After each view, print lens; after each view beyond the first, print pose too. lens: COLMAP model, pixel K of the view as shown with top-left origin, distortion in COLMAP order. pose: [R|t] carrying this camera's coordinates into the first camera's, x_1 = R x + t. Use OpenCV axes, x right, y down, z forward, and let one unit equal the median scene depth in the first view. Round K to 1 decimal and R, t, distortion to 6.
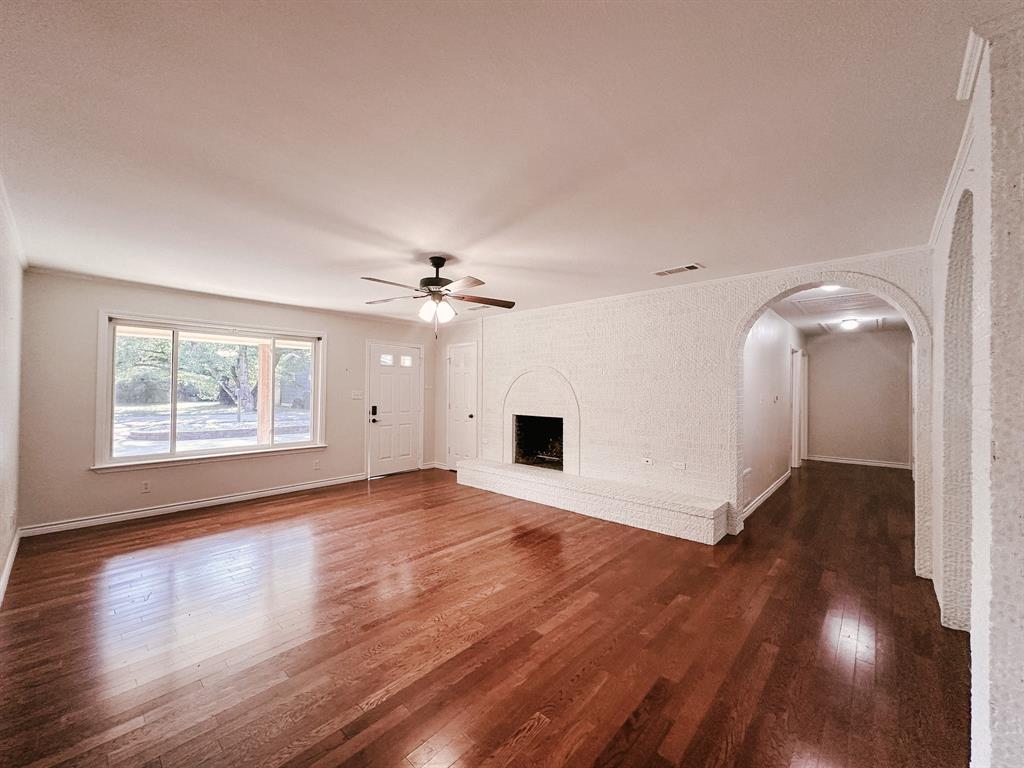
lens RADIAL K [[407.2, 0, 512.5], [0, 407.2, 384.7], [0, 0, 1]] dist [-0.004520, 0.001313]
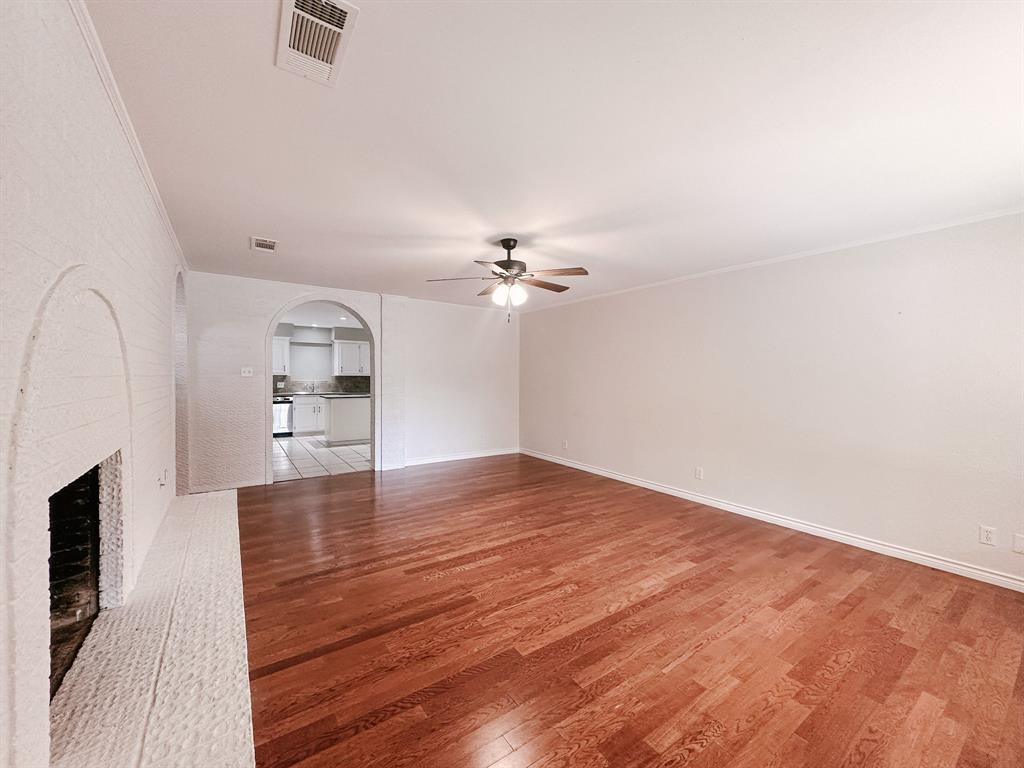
lens RADIAL K [[407.2, 0, 514.1], [0, 407.2, 390.1], [0, 0, 1]] dist [-0.004520, 0.001313]
pose [[-0.974754, -0.023897, 0.222001, -0.304923], [-0.018806, 0.999510, 0.025019, 0.020441], [-0.222490, 0.020213, -0.974725, 1.415133]]
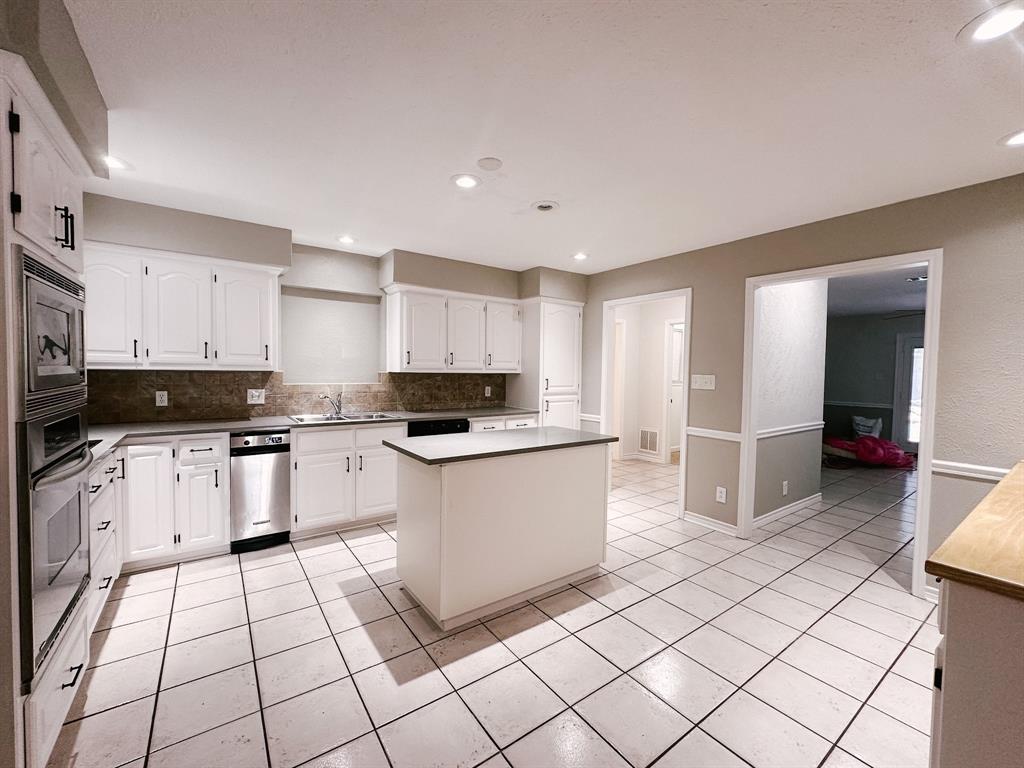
lens RADIAL K [[407.2, 0, 505.2], [0, 407.2, 386.6], [0, 0, 1]] dist [-0.004520, 0.001313]
pose [[-0.977763, -0.029043, 0.207691, 0.631940], [-0.023970, 0.999351, 0.026899, 0.017068], [-0.208338, 0.021322, -0.977825, 0.382752]]
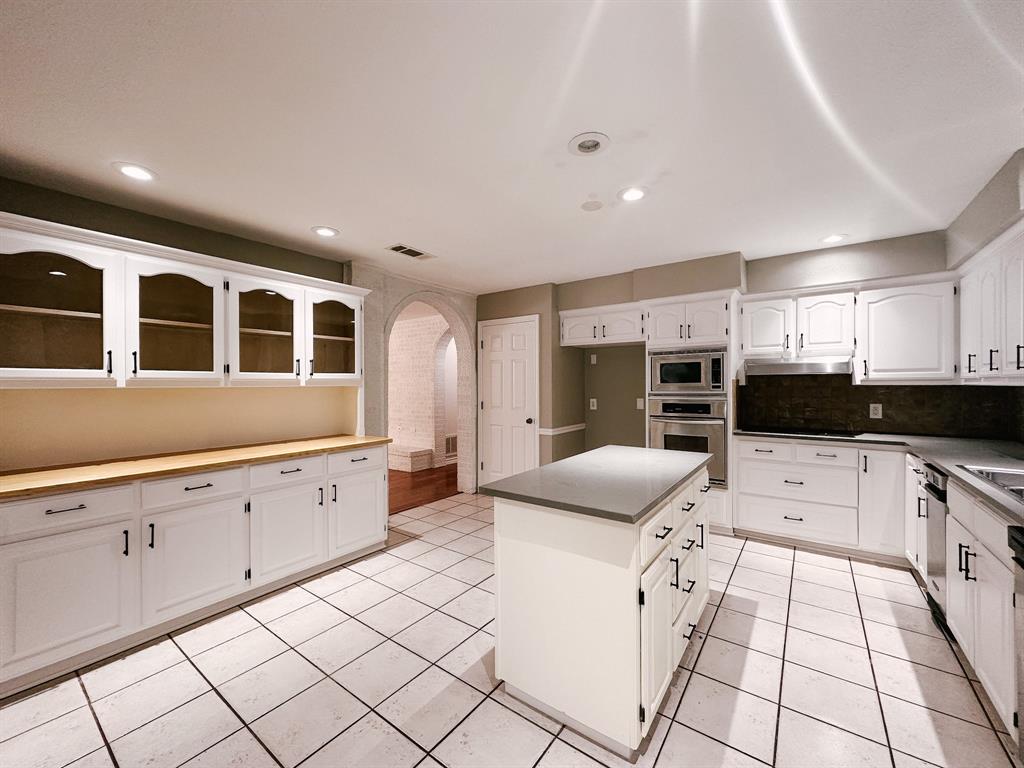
lens RADIAL K [[407.2, 0, 514.3], [0, 407.2, 384.9], [0, 0, 1]] dist [-0.004520, 0.001313]
pose [[0.994288, -0.012358, 0.106010, 0.586873], [0.011308, 0.999881, 0.010500, 0.004729], [-0.106127, -0.009242, 0.994310, -0.608156]]
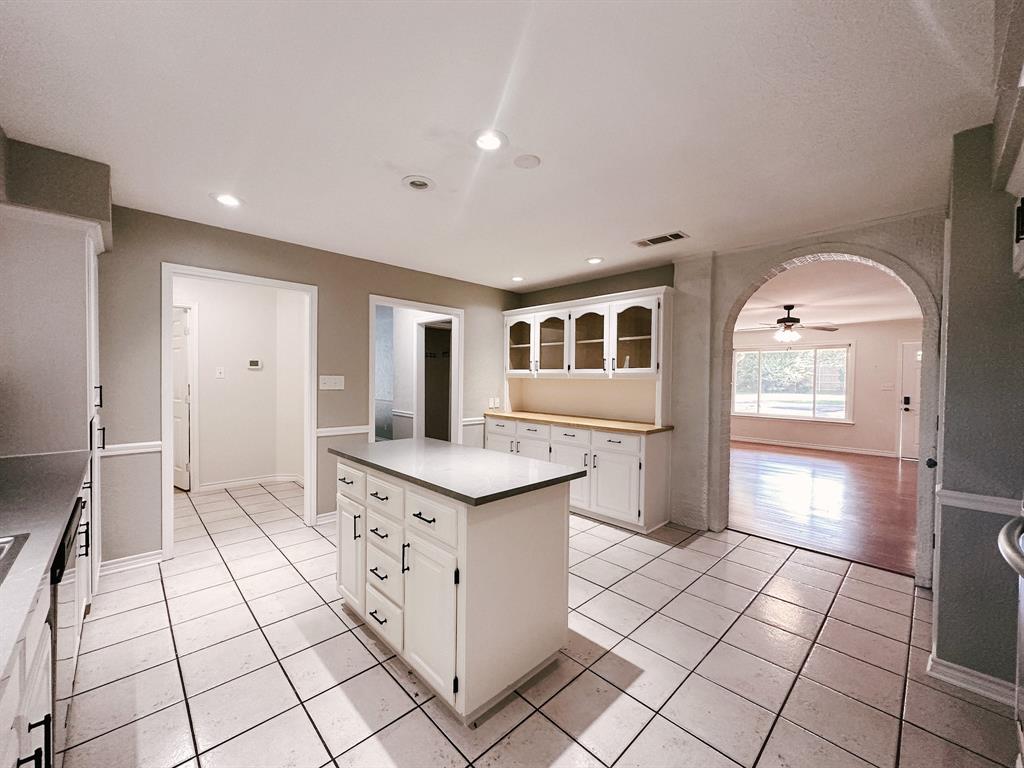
lens RADIAL K [[407.2, 0, 509.4], [0, 407.2, 385.0], [0, 0, 1]] dist [-0.004520, 0.001313]
pose [[-0.070808, 0.009651, -0.997443, 1.205958], [-0.003491, 0.999945, 0.009923, 0.015578], [0.997484, 0.004185, -0.070770, -0.061589]]
